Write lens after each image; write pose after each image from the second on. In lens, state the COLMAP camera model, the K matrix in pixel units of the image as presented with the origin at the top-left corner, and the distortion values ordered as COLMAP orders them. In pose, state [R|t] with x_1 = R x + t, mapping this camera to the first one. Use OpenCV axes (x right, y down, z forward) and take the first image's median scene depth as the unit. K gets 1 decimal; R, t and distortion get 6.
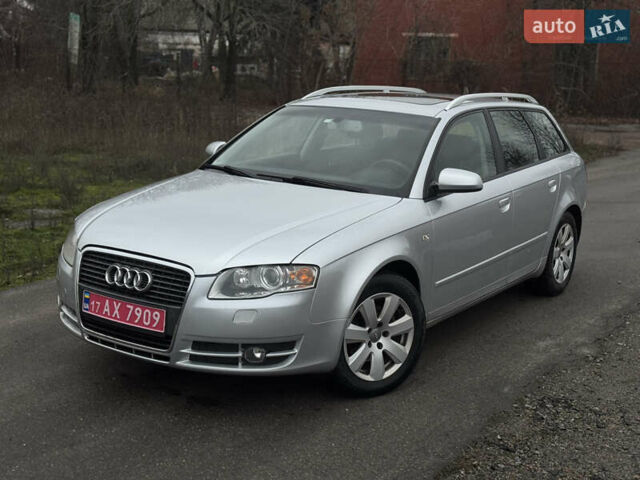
lens RADIAL K [[895.0, 0, 319.8], [0, 895.0, 236.5], [0, 0, 1]] dist [0.107178, 0.000000]
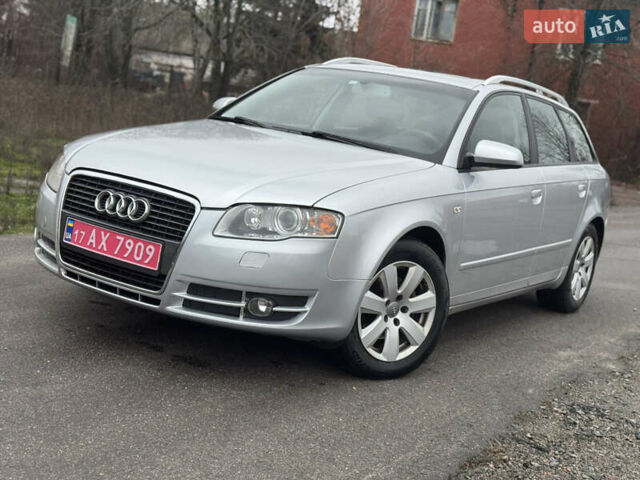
lens RADIAL K [[895.0, 0, 315.9], [0, 895.0, 235.5], [0, 0, 1]] dist [0.107178, 0.000000]
pose [[0.993761, 0.108488, 0.025860, -0.045471], [-0.107142, 0.993048, -0.048743, 0.093390], [-0.030968, 0.045668, 0.998477, 0.129682]]
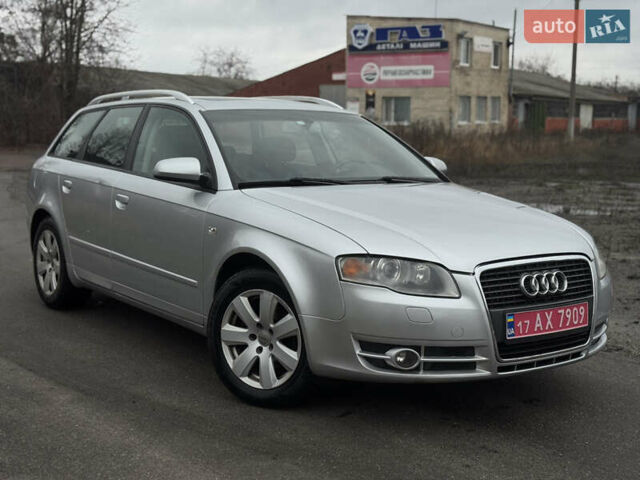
lens RADIAL K [[895.0, 0, 324.3], [0, 895.0, 244.4], [0, 0, 1]] dist [0.107178, 0.000000]
pose [[0.349466, -0.157820, 0.923562, -1.090563], [0.182684, 0.978271, 0.098043, -0.118590], [-0.918967, 0.134457, 0.370704, 0.834929]]
